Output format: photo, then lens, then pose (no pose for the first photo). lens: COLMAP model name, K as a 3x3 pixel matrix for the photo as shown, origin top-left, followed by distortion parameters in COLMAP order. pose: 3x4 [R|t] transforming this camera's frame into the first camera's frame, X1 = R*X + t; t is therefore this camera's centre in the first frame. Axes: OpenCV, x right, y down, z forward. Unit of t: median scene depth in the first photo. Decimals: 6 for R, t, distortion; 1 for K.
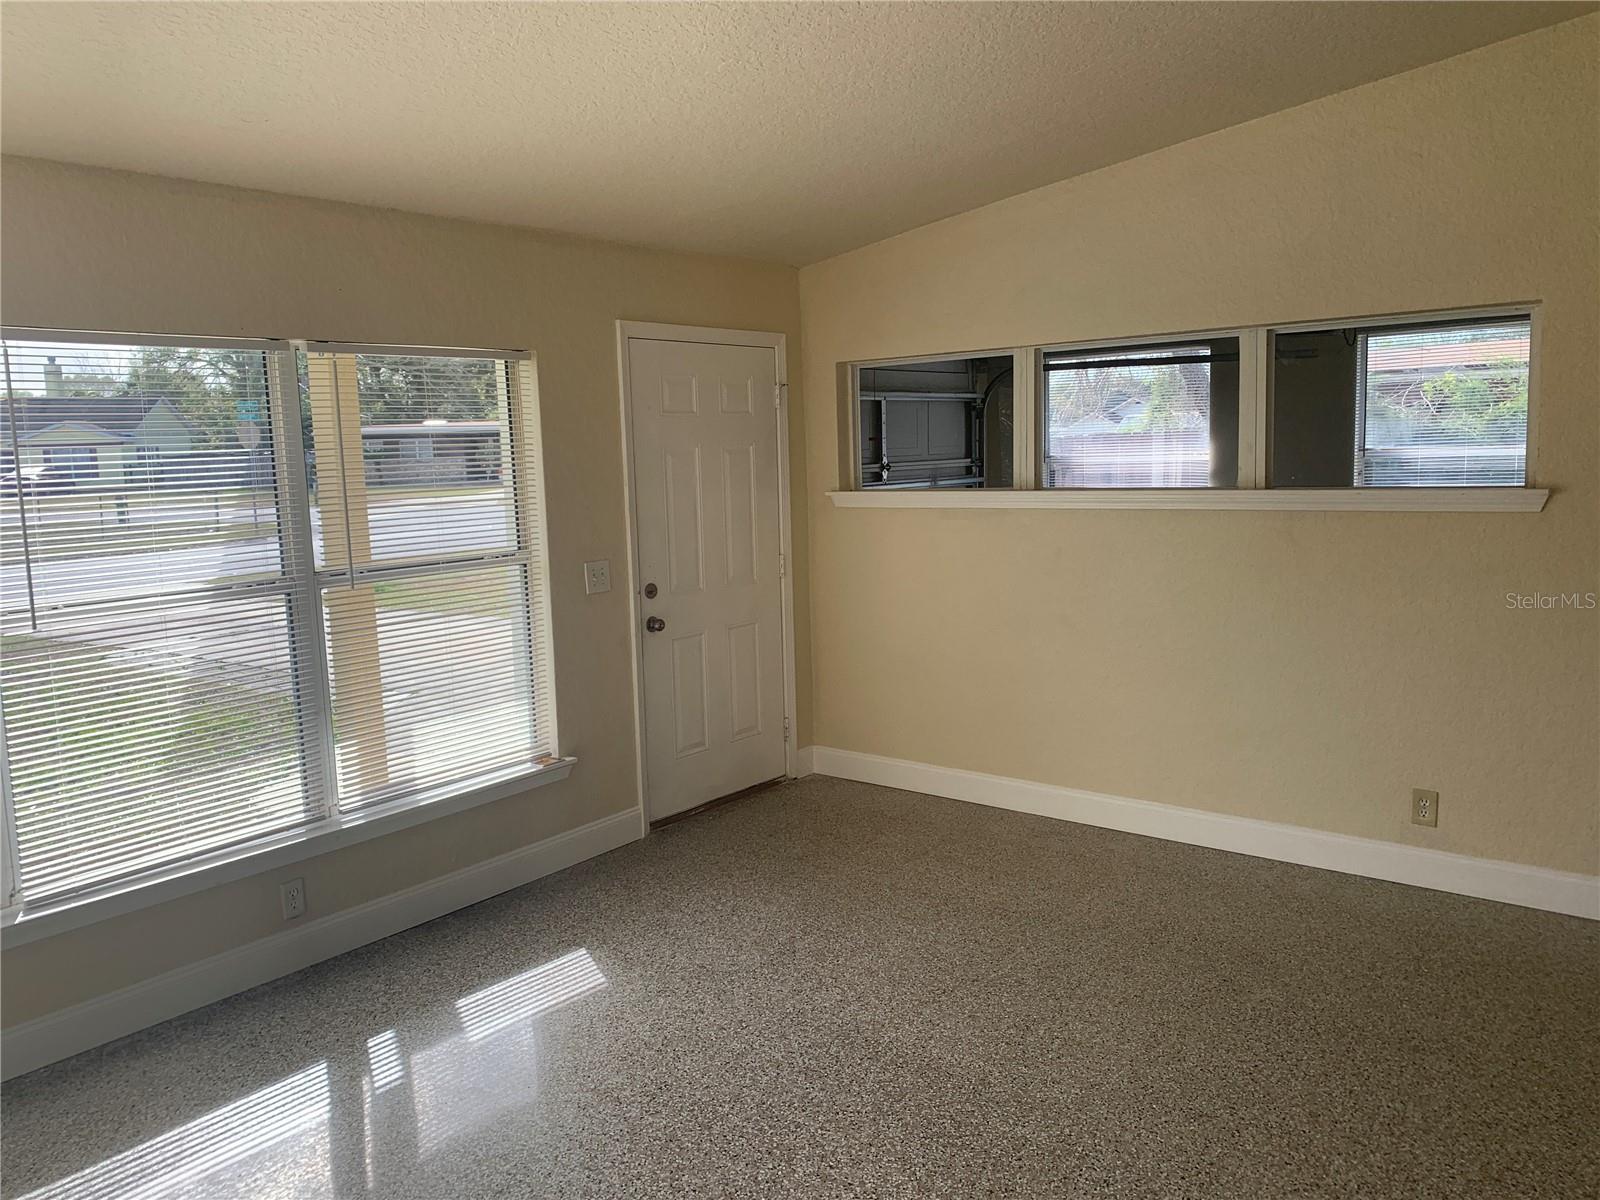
lens RADIAL K [[1231.6, 0, 800.2], [0, 1231.6, 598.7], [0, 0, 1]] dist [-0.000194, -0.027927]
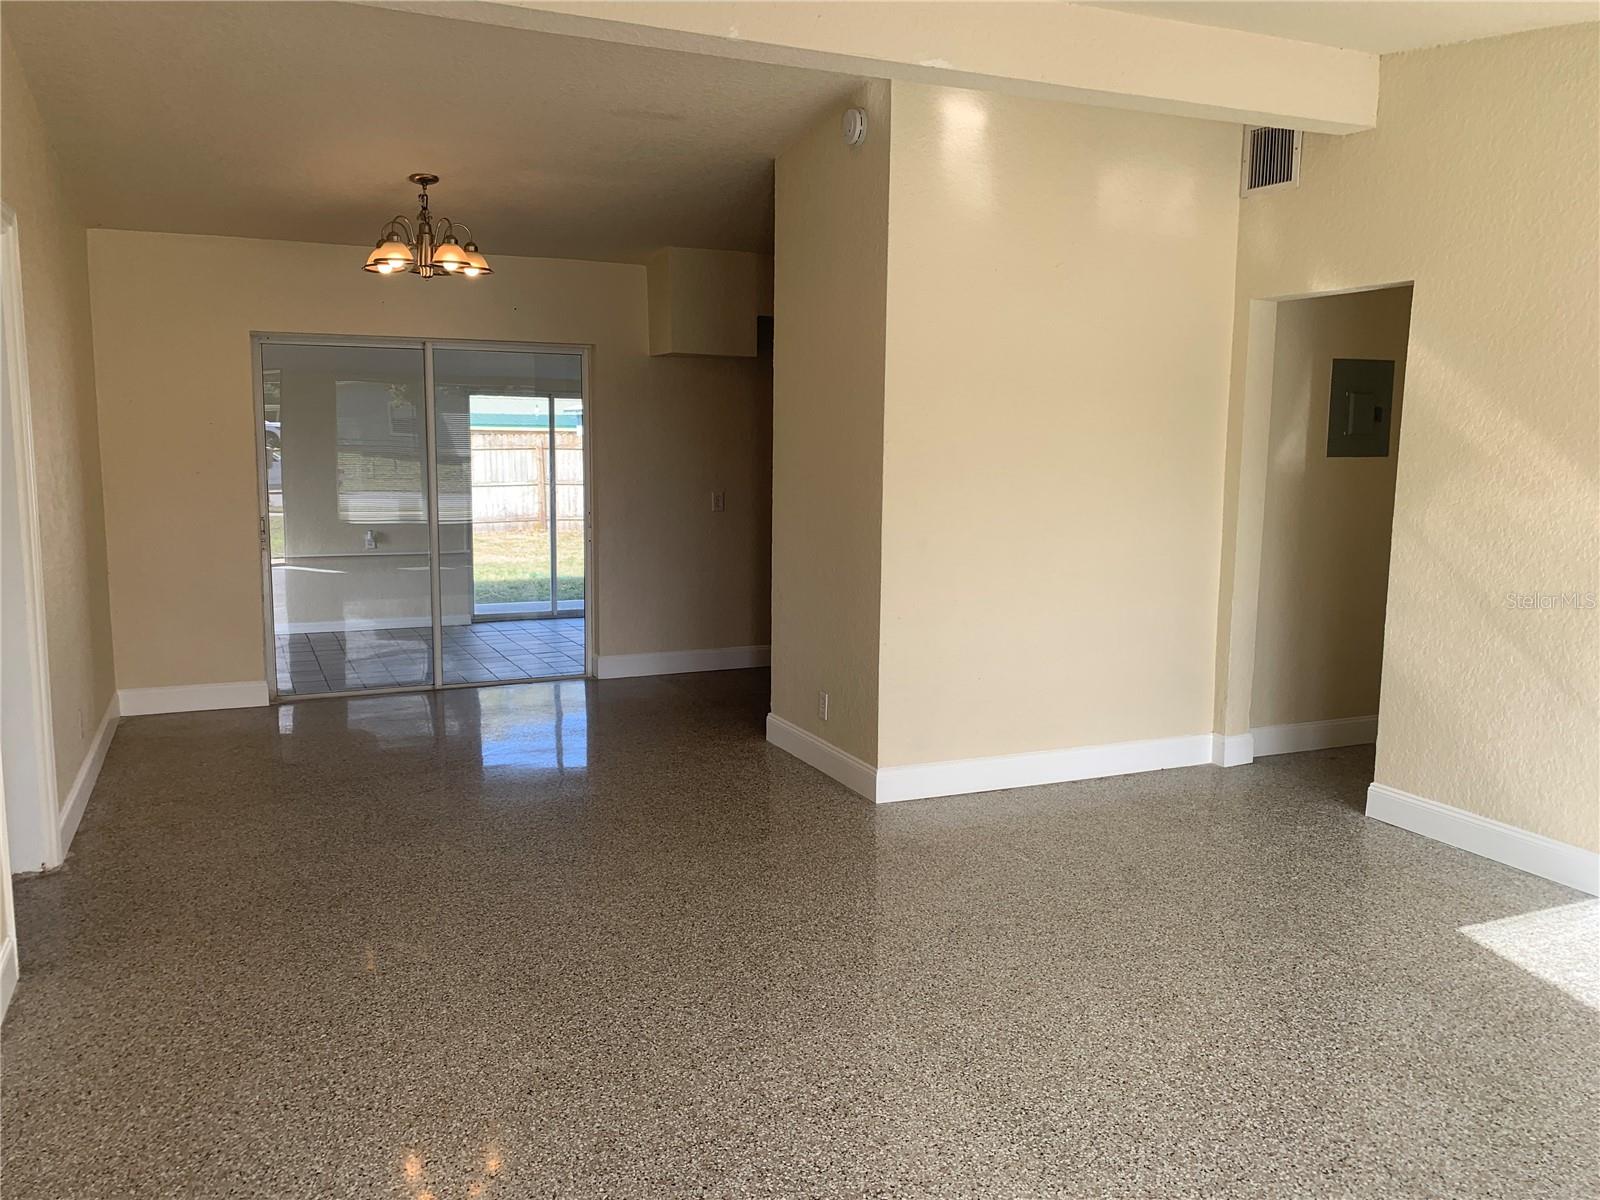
lens RADIAL K [[1231.6, 0, 792.0], [0, 1231.6, 599.4], [0, 0, 1]] dist [-0.000194, -0.027927]
pose [[-0.890473, -0.035451, 0.453652, -0.145933], [0.079152, 0.969695, 0.231144, -0.163196], [-0.448099, 0.241735, -0.860681, 1.713486]]
